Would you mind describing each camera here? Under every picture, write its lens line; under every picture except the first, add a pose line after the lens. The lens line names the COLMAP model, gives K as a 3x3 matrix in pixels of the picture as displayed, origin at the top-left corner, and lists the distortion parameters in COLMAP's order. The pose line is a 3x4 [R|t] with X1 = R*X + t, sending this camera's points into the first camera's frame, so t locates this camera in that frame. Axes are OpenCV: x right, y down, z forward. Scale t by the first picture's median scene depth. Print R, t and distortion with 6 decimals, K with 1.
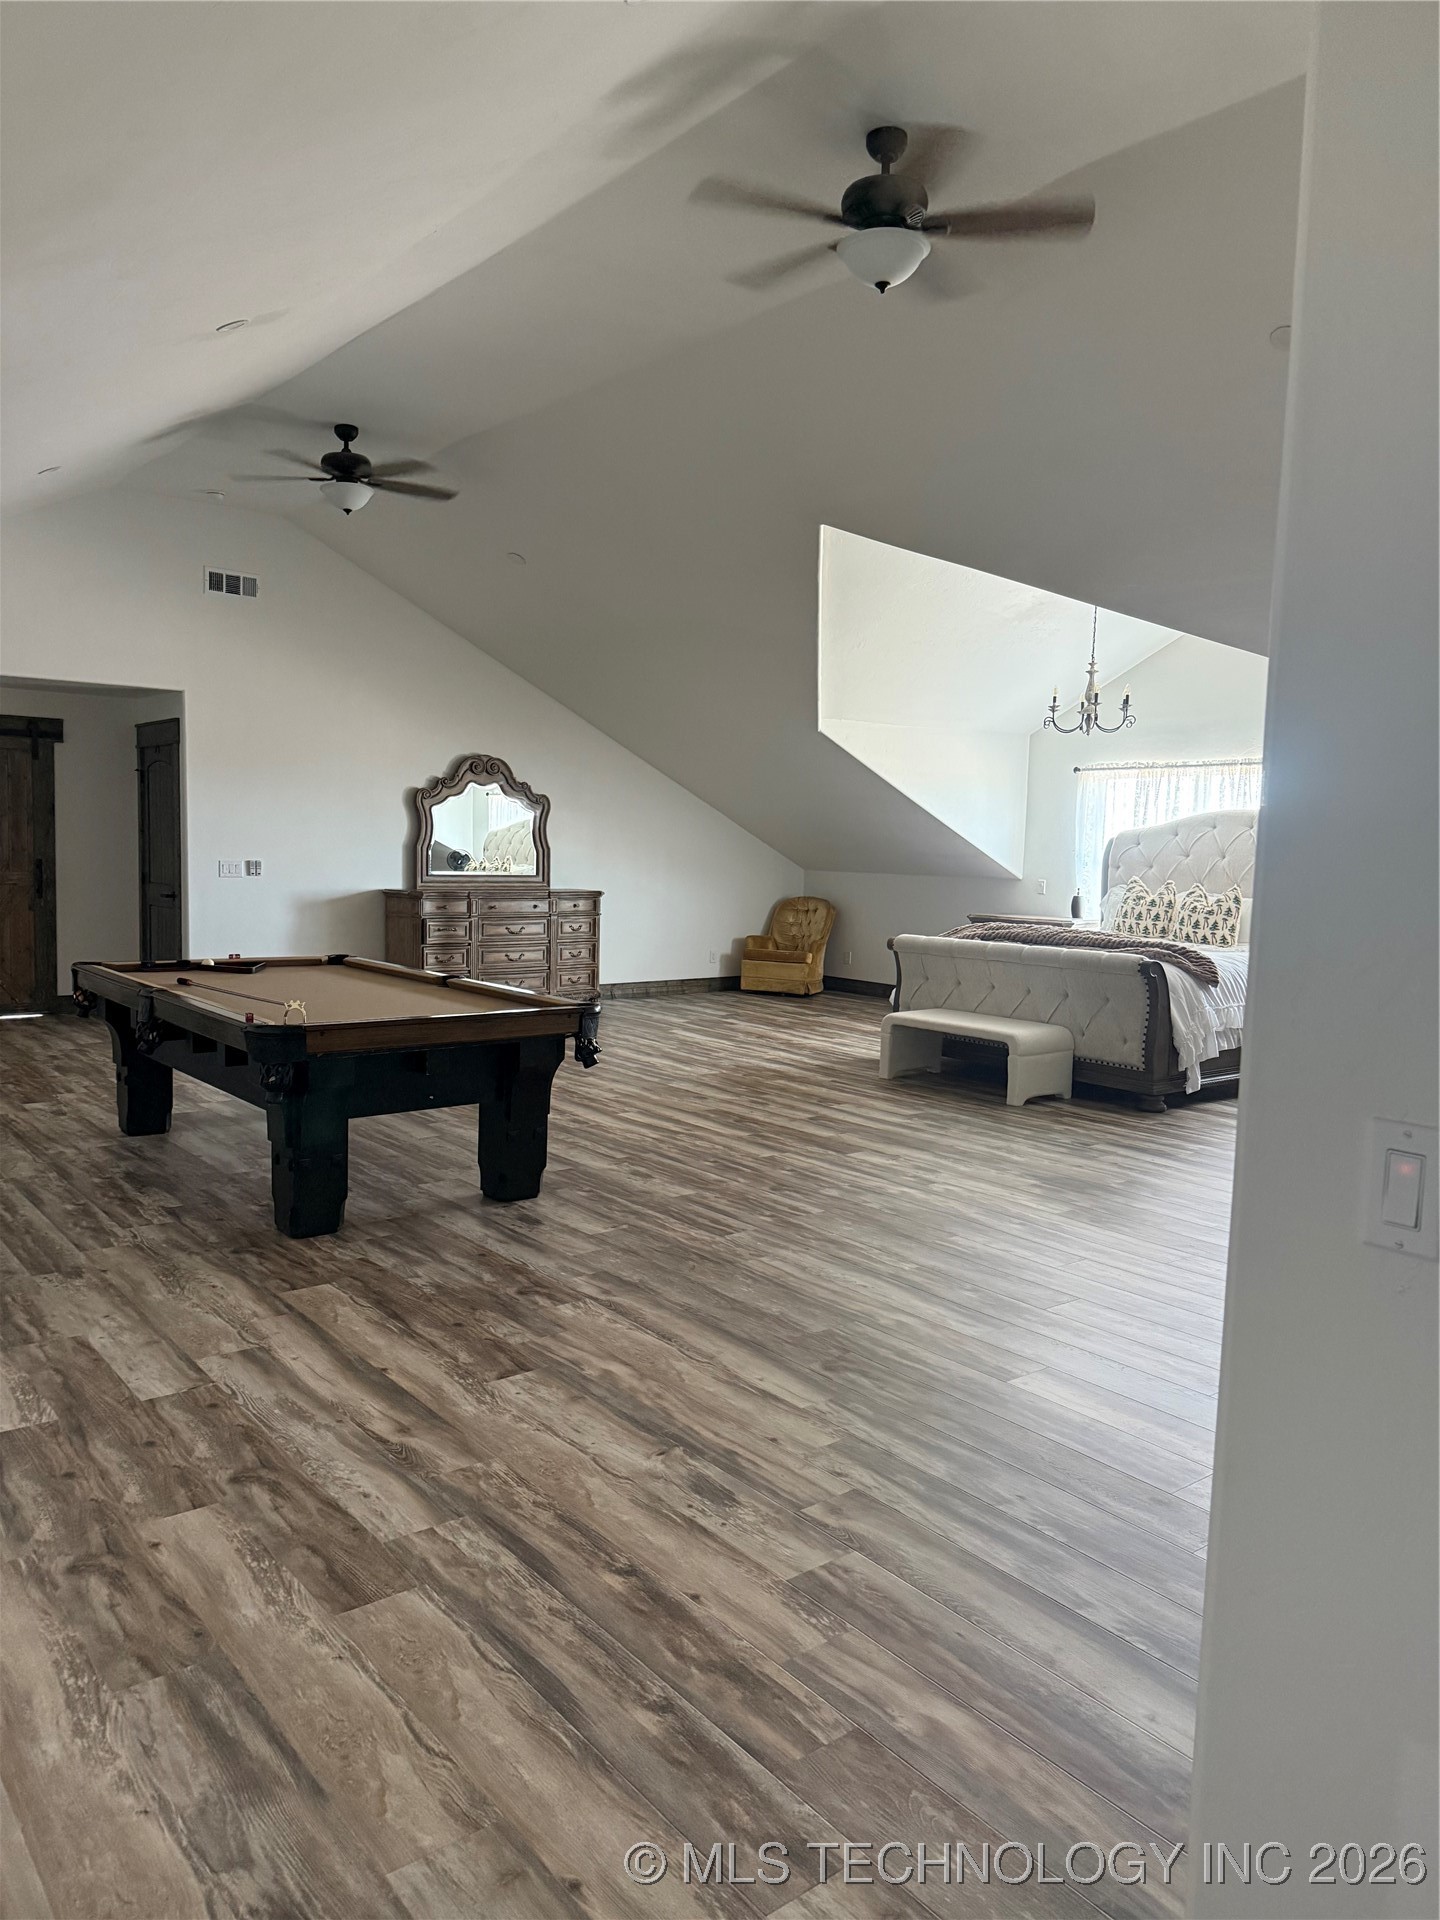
lens RADIAL K [[1335.5, 0, 720.0], [0, 1335.5, 960.0], [0, 0, 1]] dist [0.061022, -0.064799]
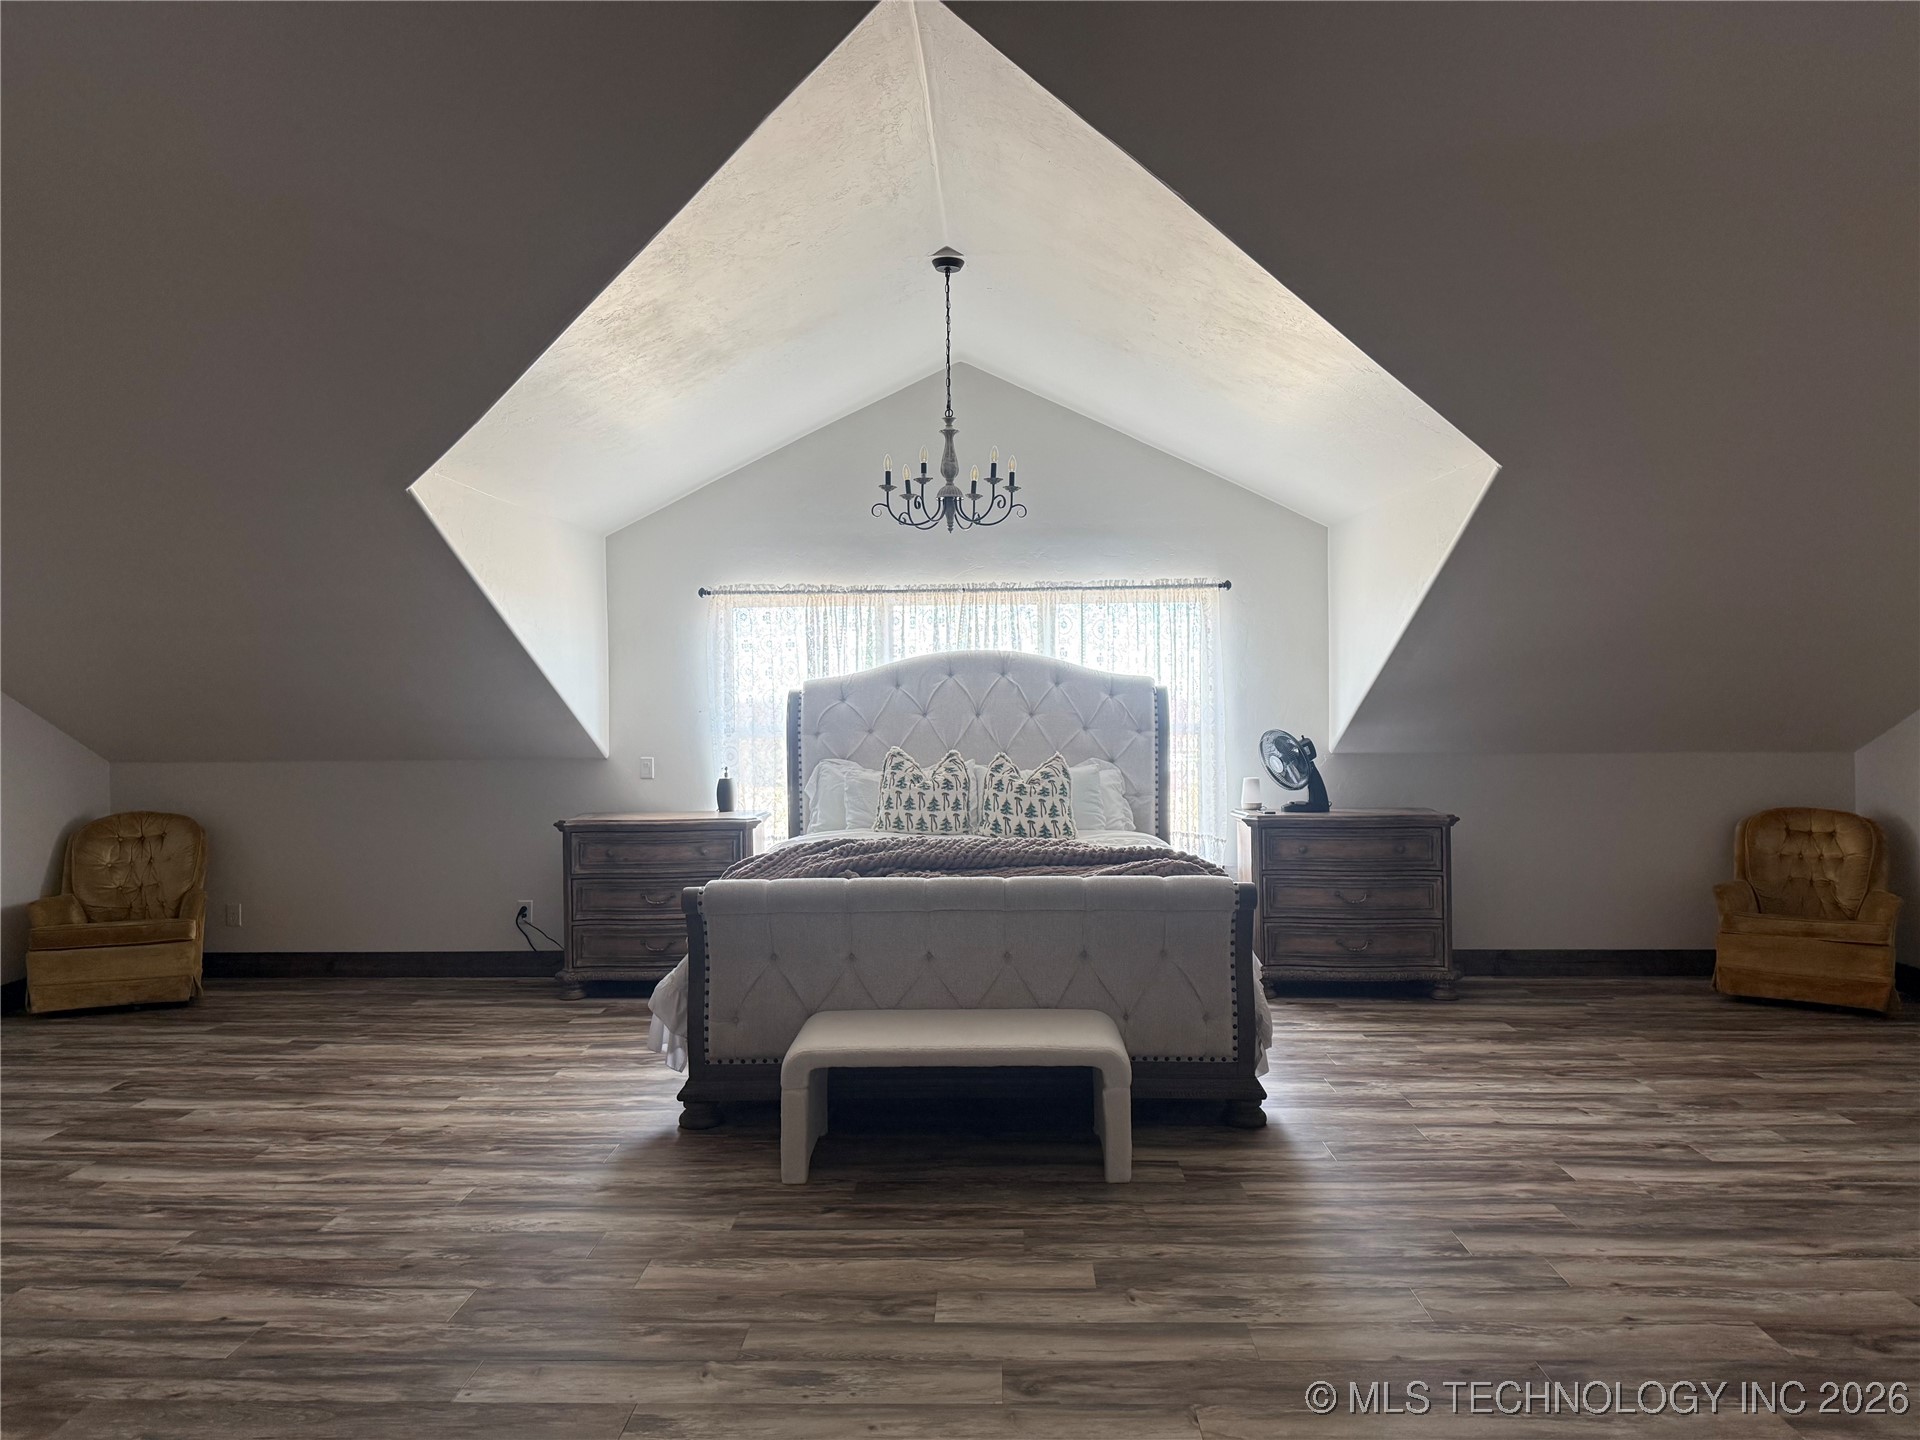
lens RADIAL K [[1335.5, 0, 960.0], [0, 1335.5, 720.0], [0, 0, 1]] dist [0.061022, -0.064799]
pose [[0.645280, -0.041179, 0.762835, -0.191445], [0.091863, 0.995483, -0.023969, -0.058079], [-0.758403, 0.085544, 0.646148, 0.550418]]
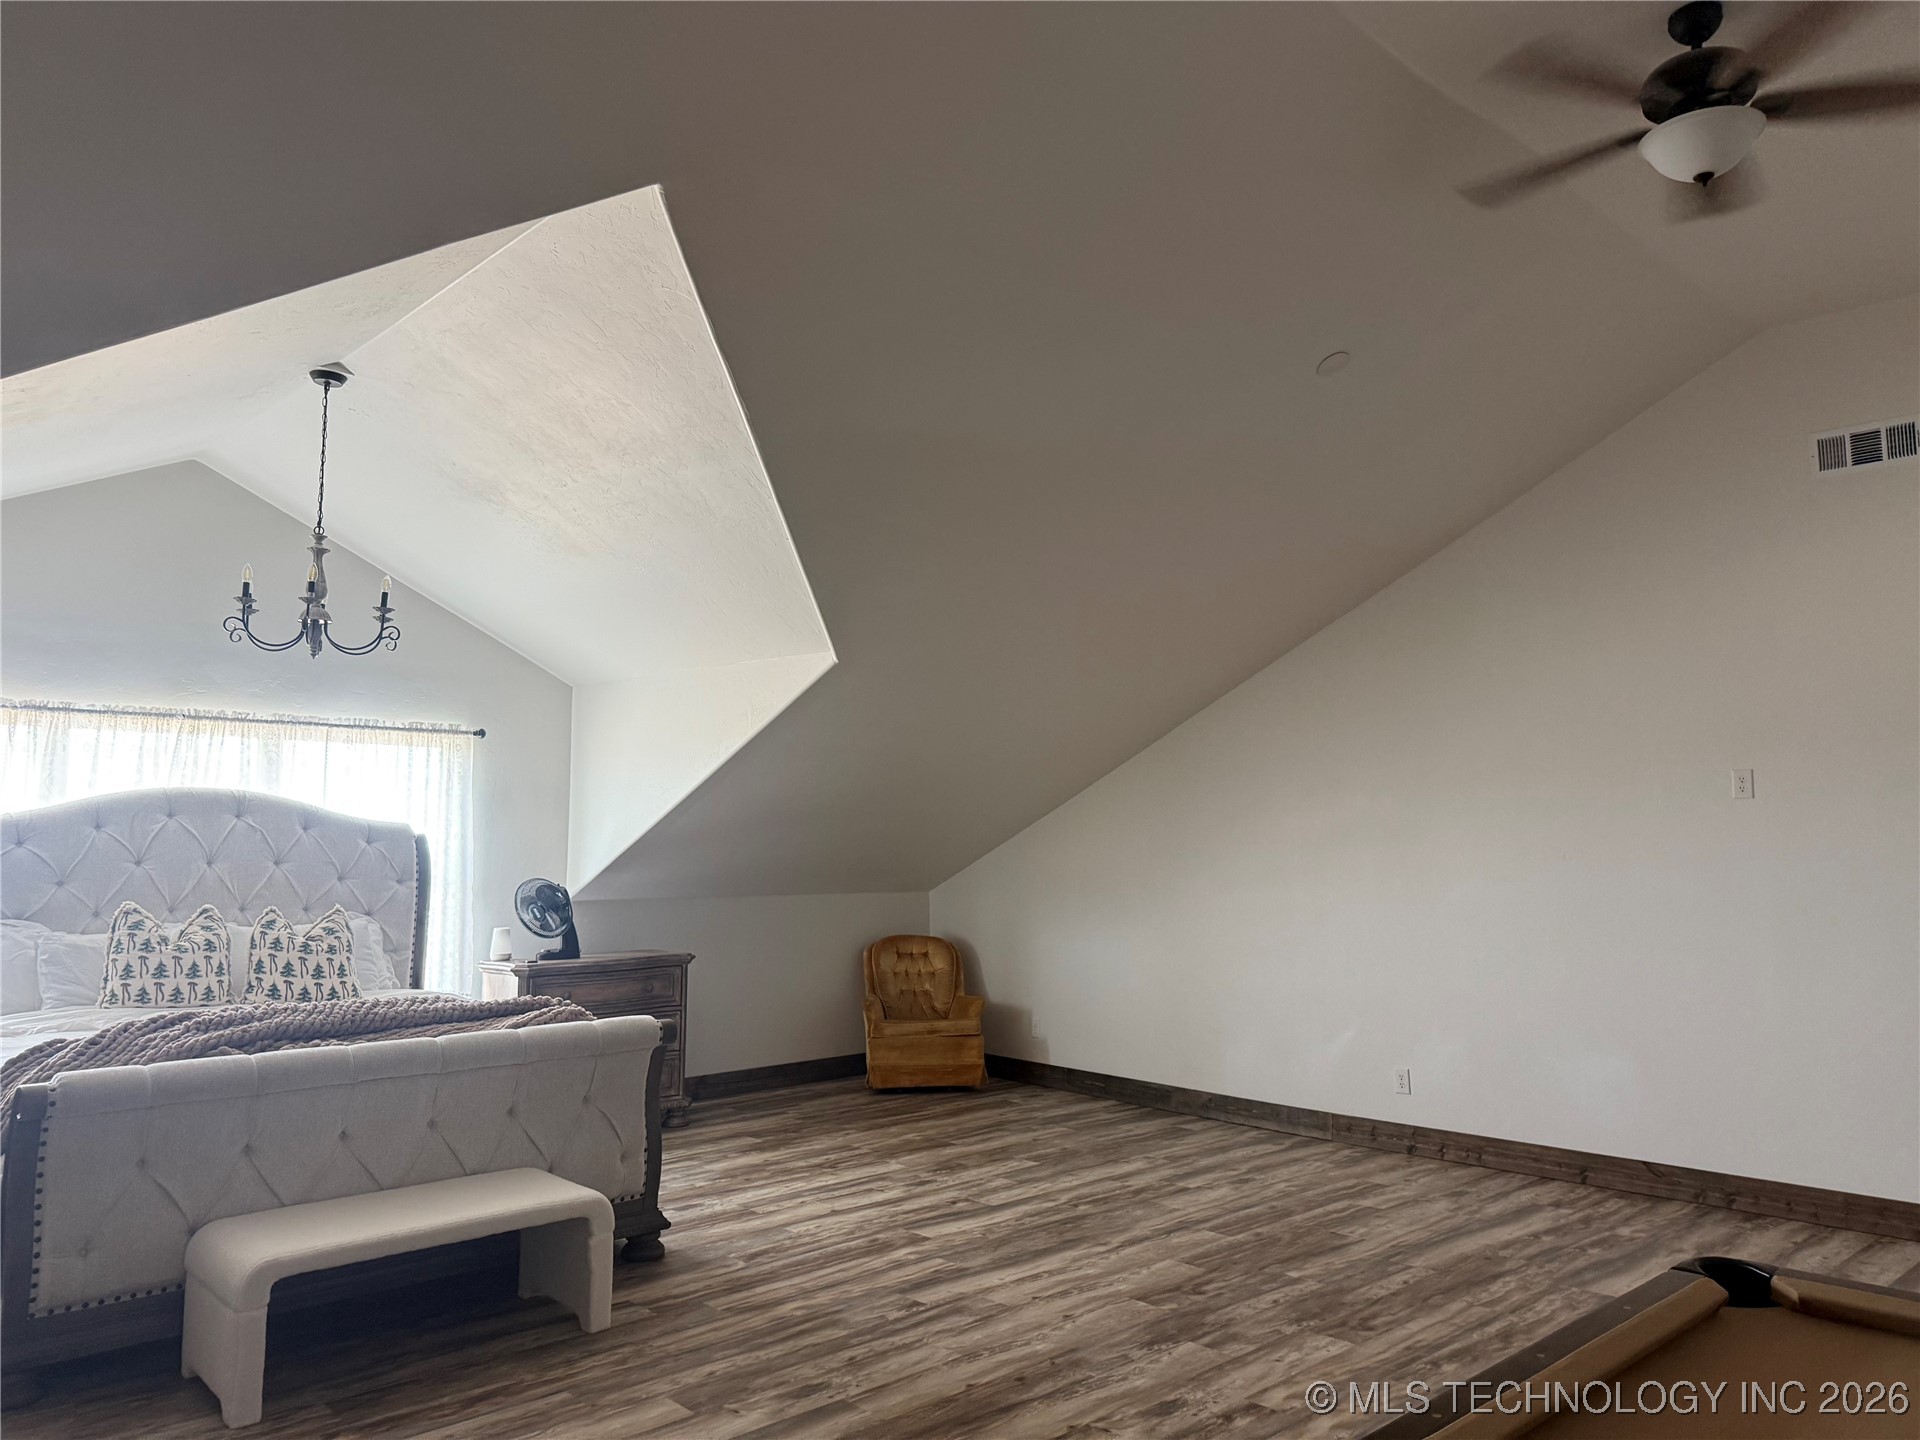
lens RADIAL K [[1322.3, 0, 996.7], [0, 1322.3, 749.9], [0, 0, 1]] dist [0.121336, -0.175163]
pose [[-0.063974, 0.046887, 0.996850, -0.288772], [0.085025, 0.995520, -0.041368, -0.074073], [-0.994323, 0.082111, -0.067674, 0.695972]]
